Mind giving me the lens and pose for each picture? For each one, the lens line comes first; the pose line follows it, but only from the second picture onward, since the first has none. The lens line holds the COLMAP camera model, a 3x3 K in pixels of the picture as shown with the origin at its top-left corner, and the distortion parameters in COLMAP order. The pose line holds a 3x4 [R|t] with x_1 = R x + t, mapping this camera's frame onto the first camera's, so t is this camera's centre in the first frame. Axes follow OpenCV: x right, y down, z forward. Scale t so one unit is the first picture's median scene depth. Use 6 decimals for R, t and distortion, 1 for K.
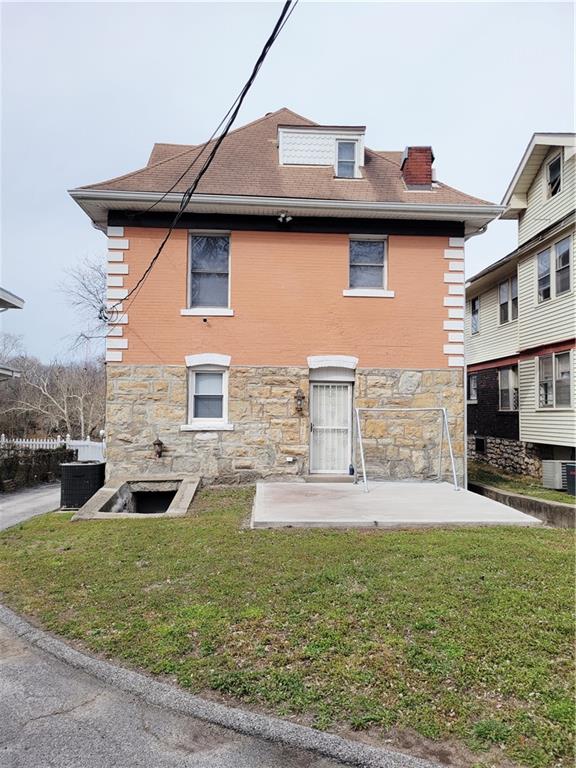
lens RADIAL K [[565.5, 0, 288.7], [0, 565.5, 384.5], [0, 0, 1]] dist [0.049704, -0.012599]
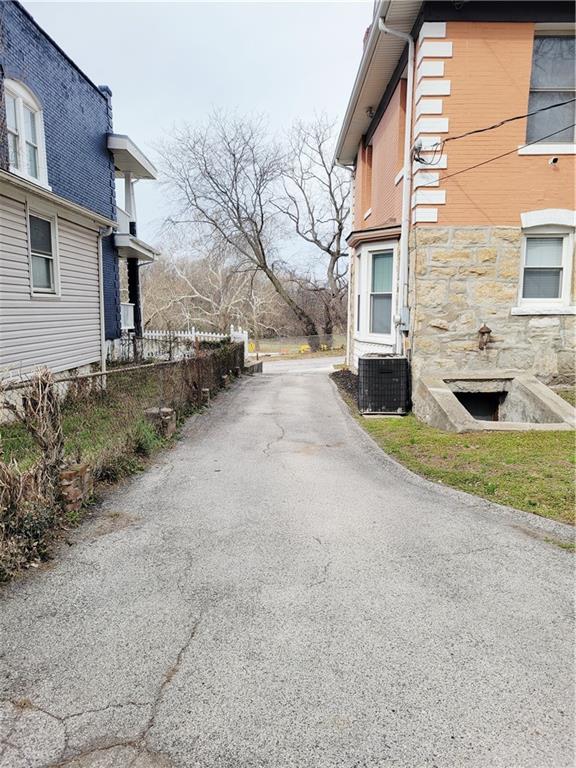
lens RADIAL K [[565.5, 0, 288.6], [0, 565.5, 384.1], [0, 0, 1]] dist [0.049704, -0.012599]
pose [[0.998964, 0.005583, -0.045163, -0.454283], [0.002639, 0.983666, 0.179986, 0.033978], [0.045430, -0.179919, 0.982632, 0.214383]]
